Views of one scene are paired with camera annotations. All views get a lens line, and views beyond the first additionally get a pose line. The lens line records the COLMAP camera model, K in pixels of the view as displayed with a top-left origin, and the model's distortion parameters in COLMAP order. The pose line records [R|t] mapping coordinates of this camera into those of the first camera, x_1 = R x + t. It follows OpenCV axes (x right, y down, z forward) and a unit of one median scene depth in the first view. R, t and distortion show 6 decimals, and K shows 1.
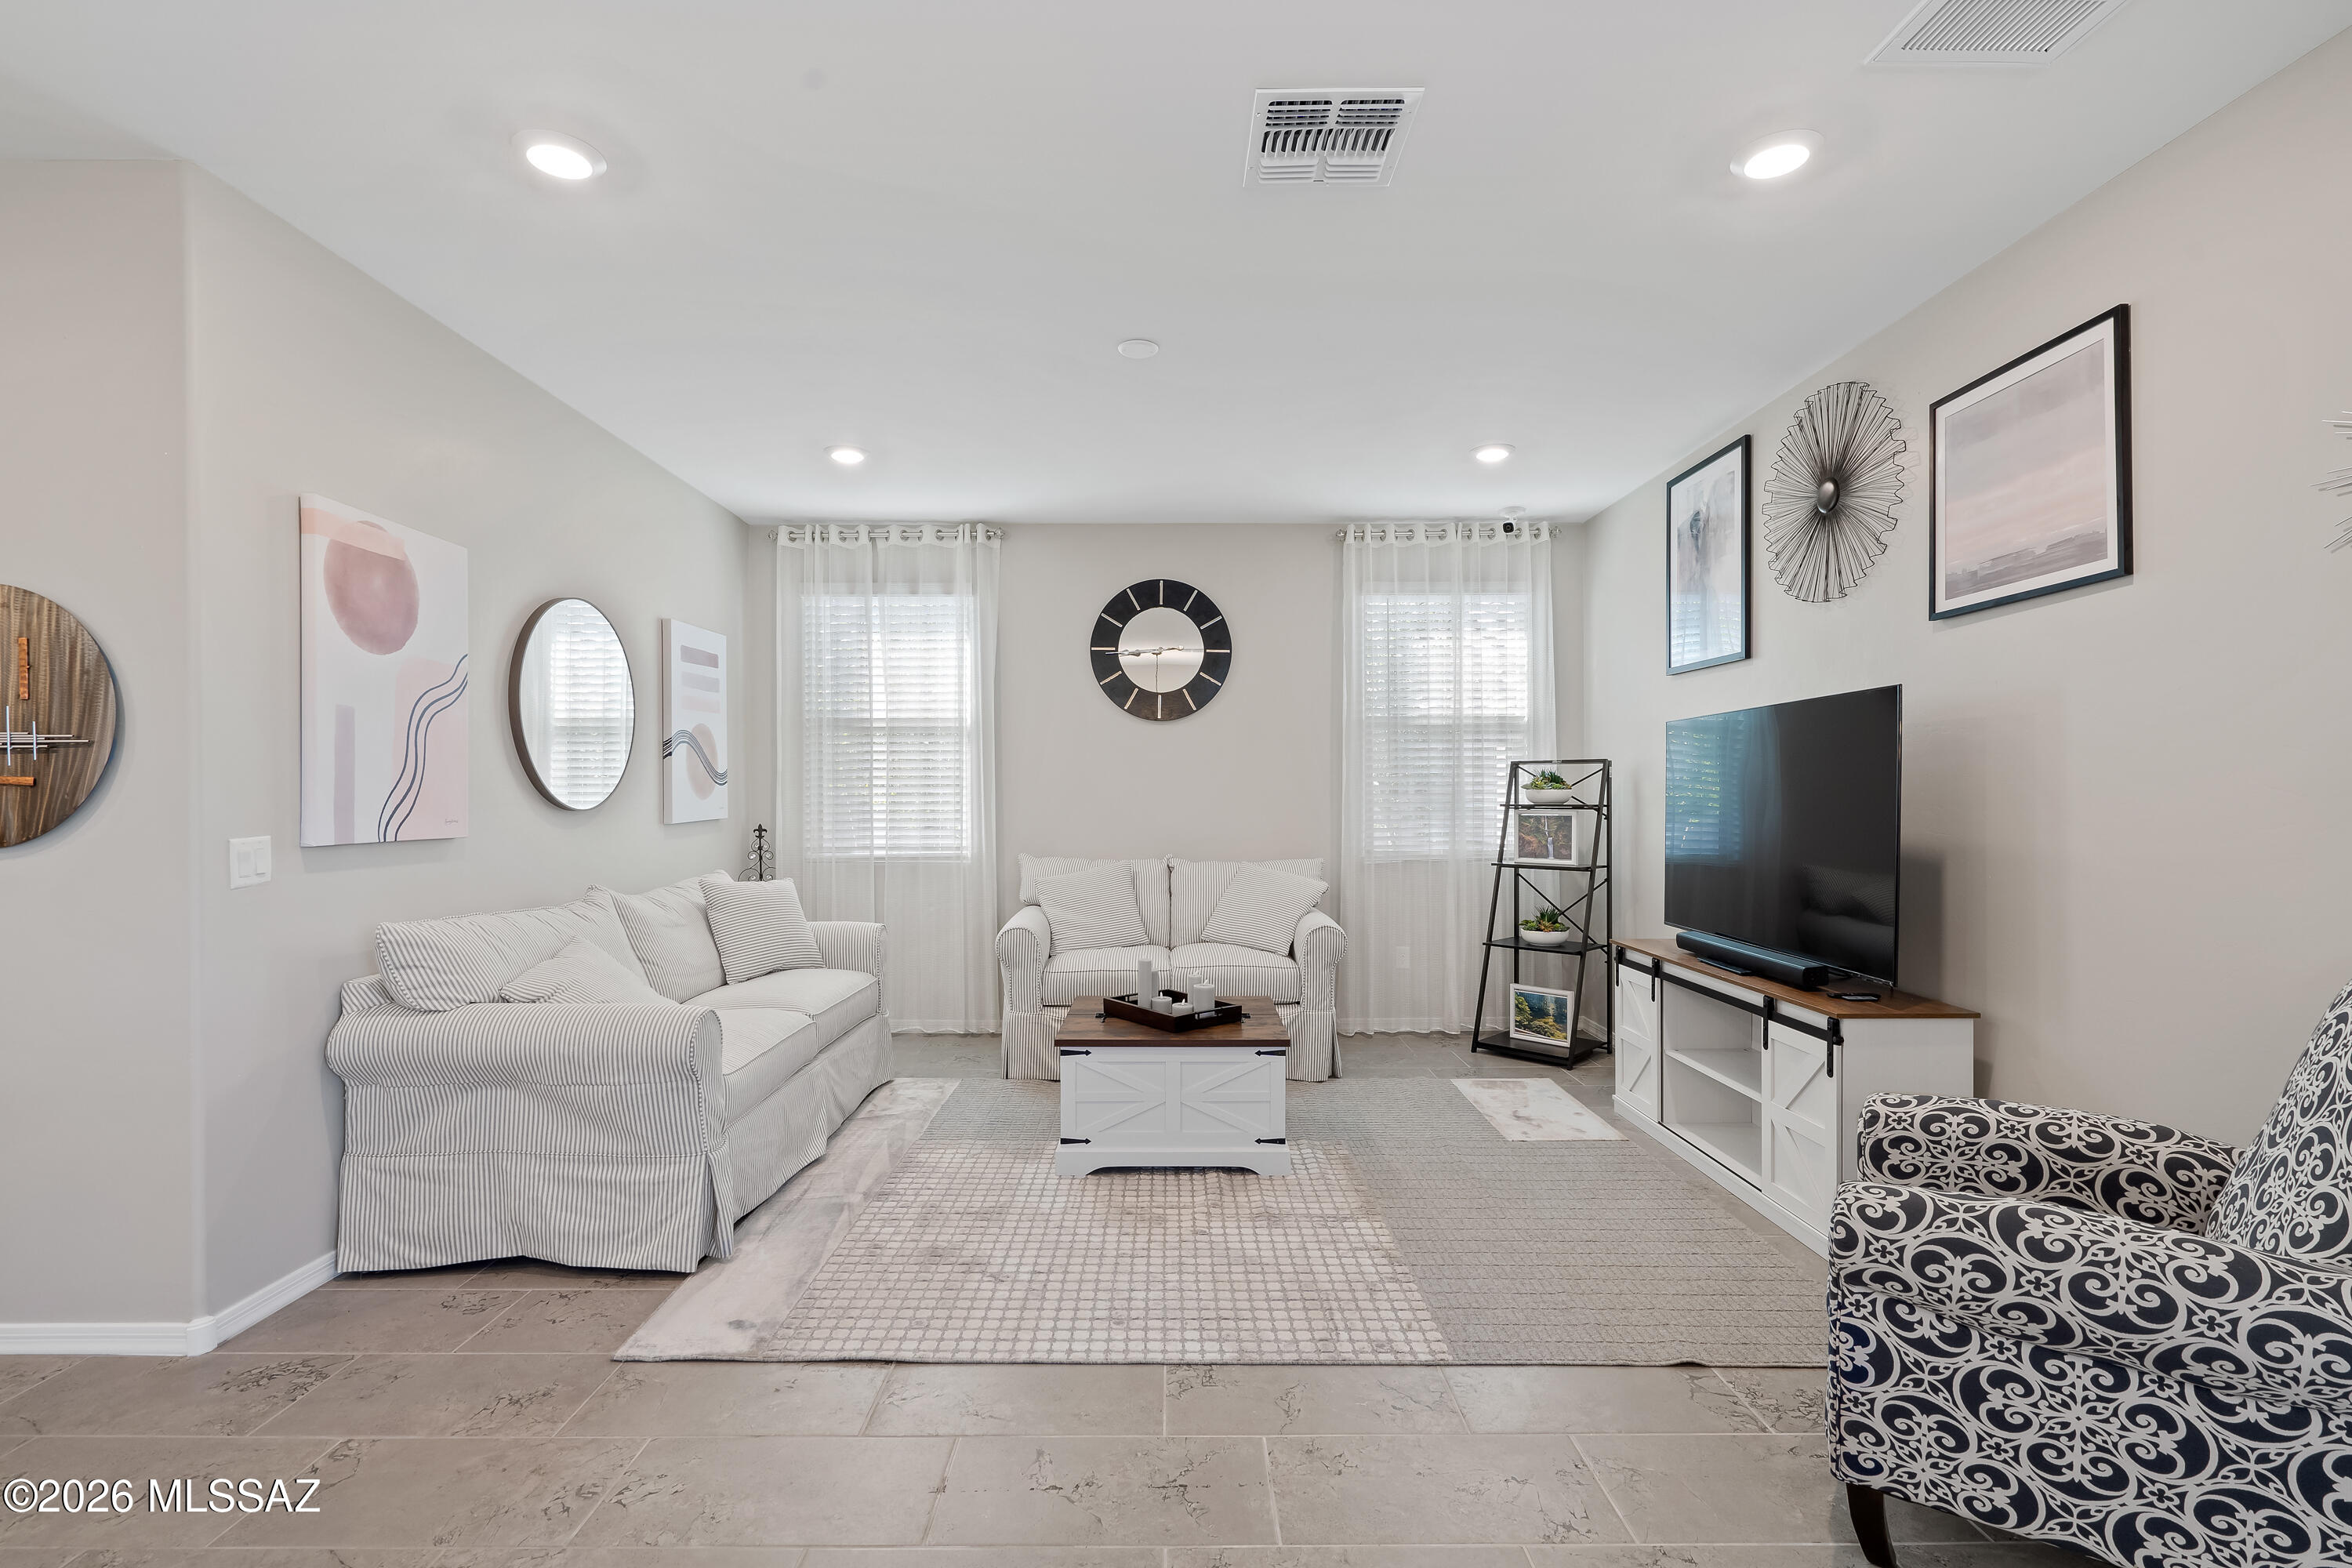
lens RADIAL K [[1070.8, 0, 1172.1], [0, 1070.8, 793.0], [0, 0, 1]] dist [-0.001615, 0.001151]
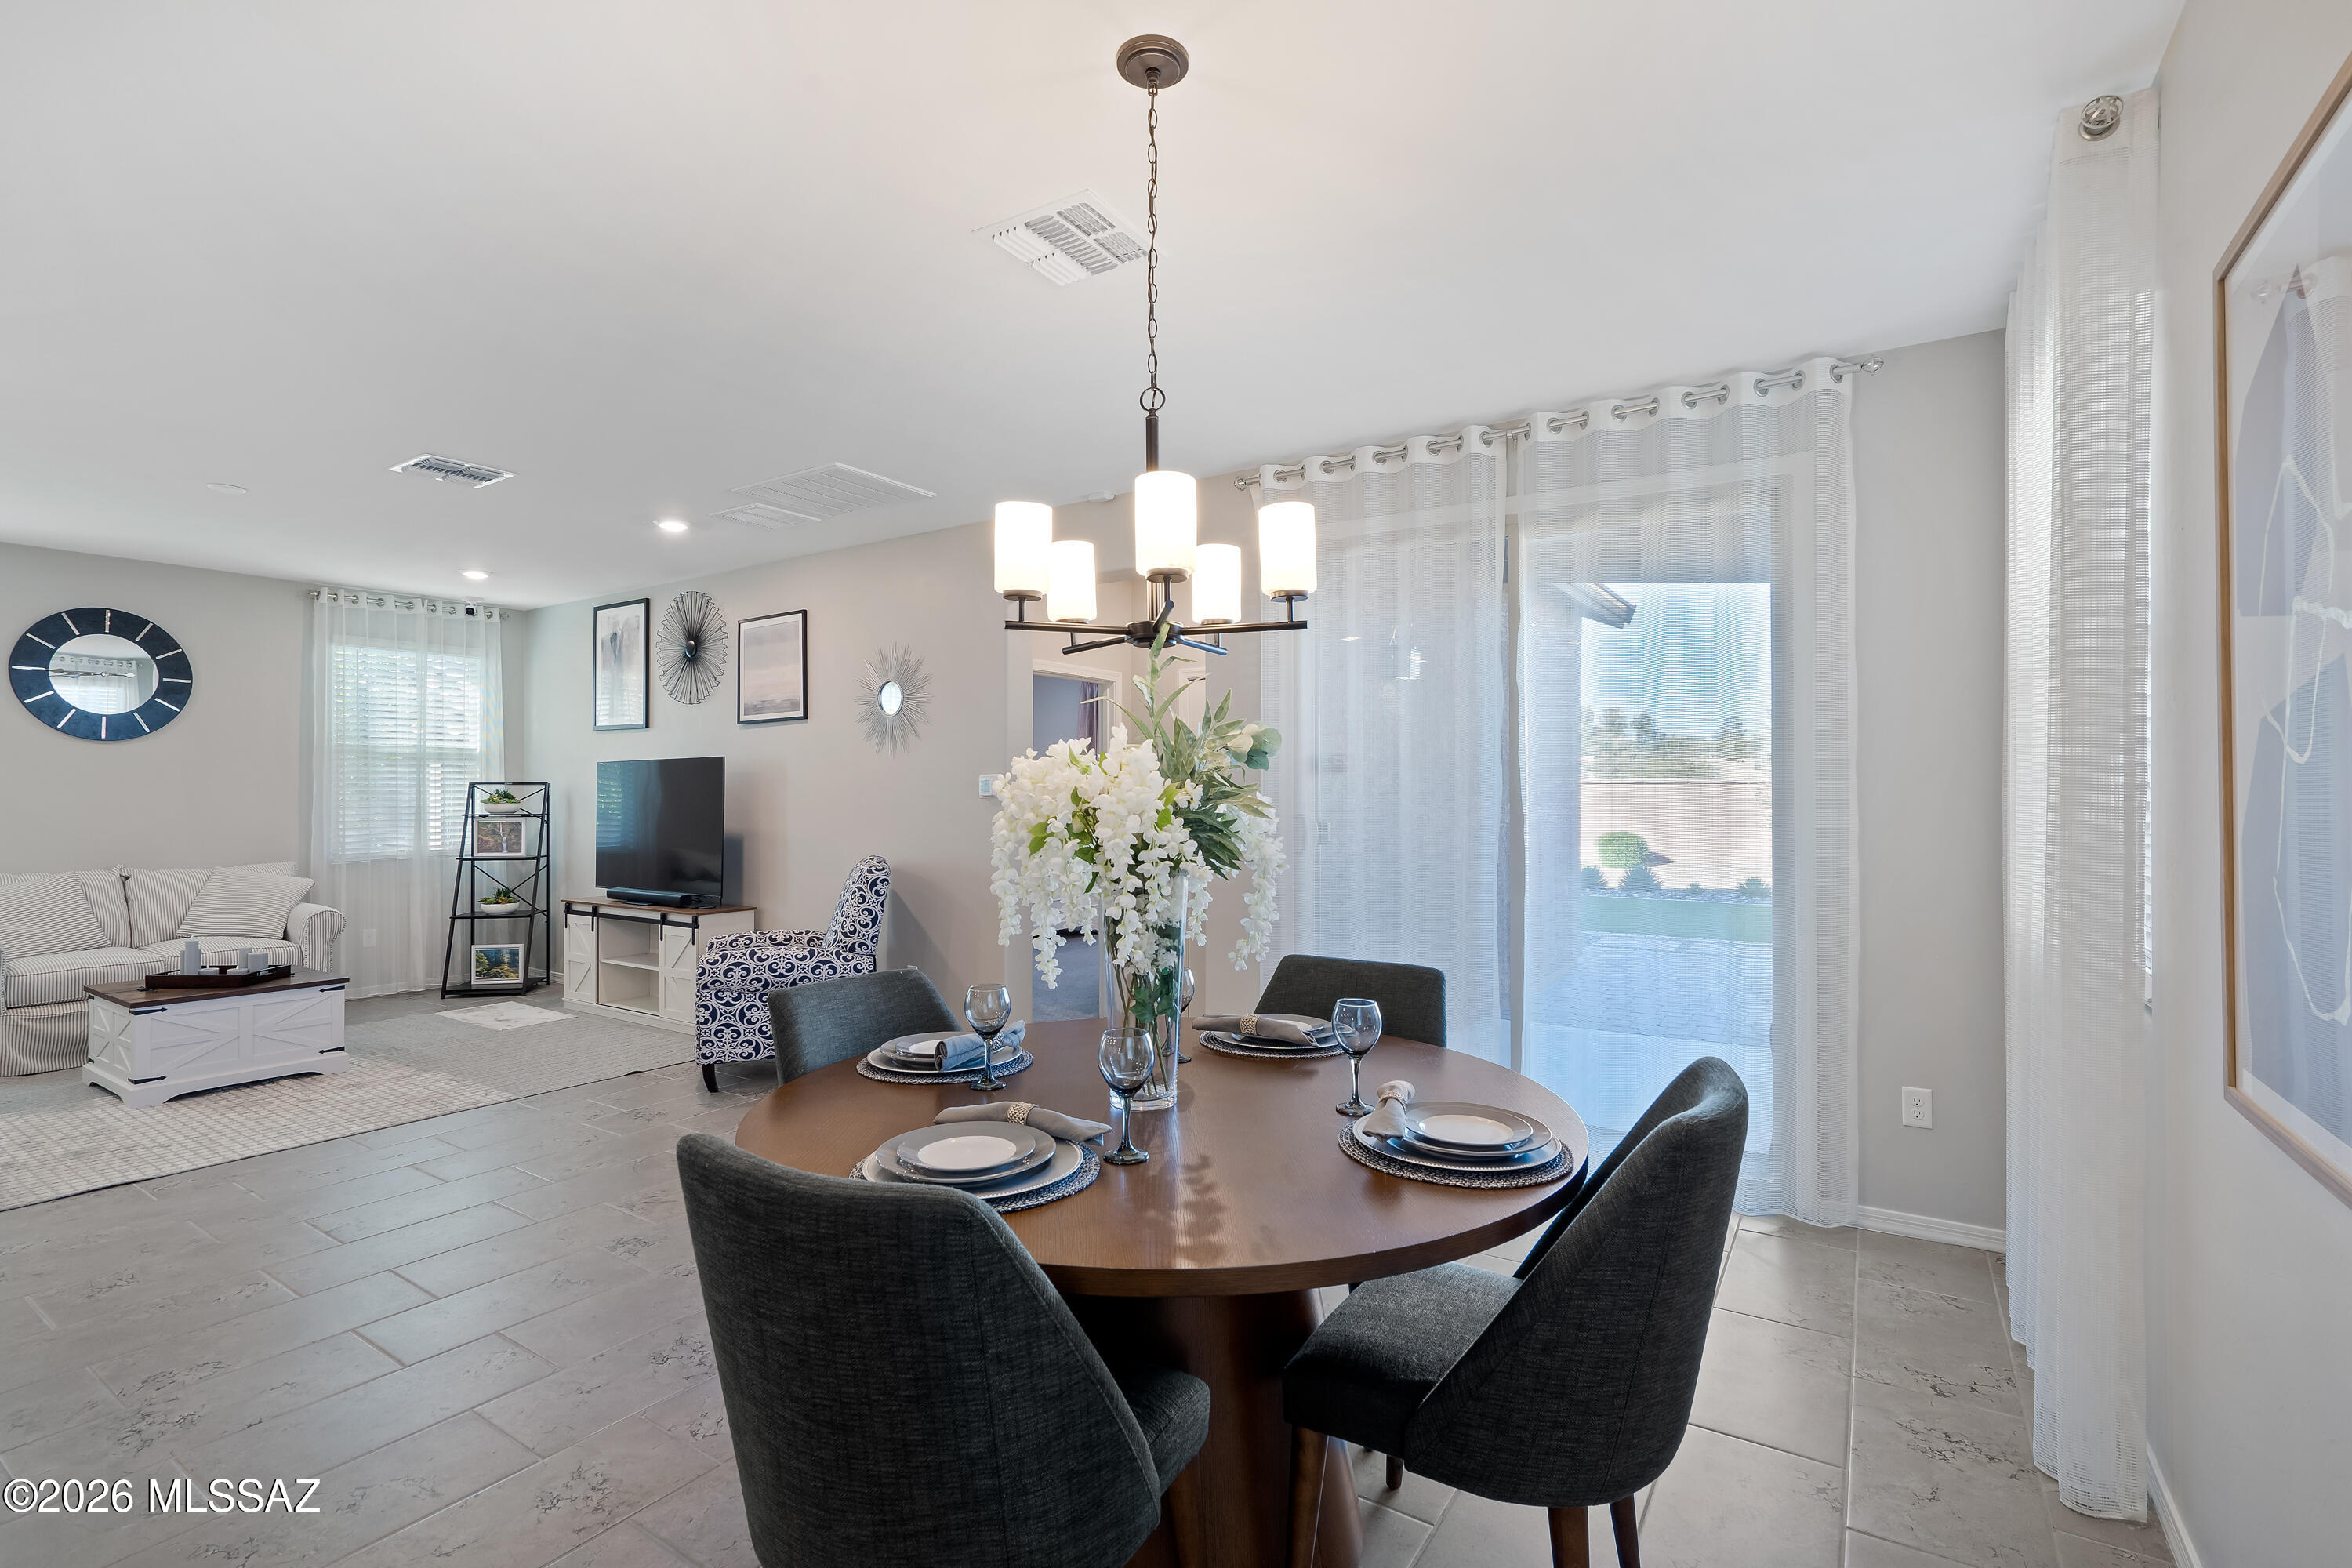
lens RADIAL K [[1070.8, 0, 1172.1], [0, 1070.8, 793.0], [0, 0, 1]] dist [-0.001615, 0.001151]
pose [[0.555257, 0.003107, 0.831673, -0.410868], [0.000122, 0.999993, -0.003818, -0.014054], [-0.831679, 0.002221, 0.555253, -0.637093]]
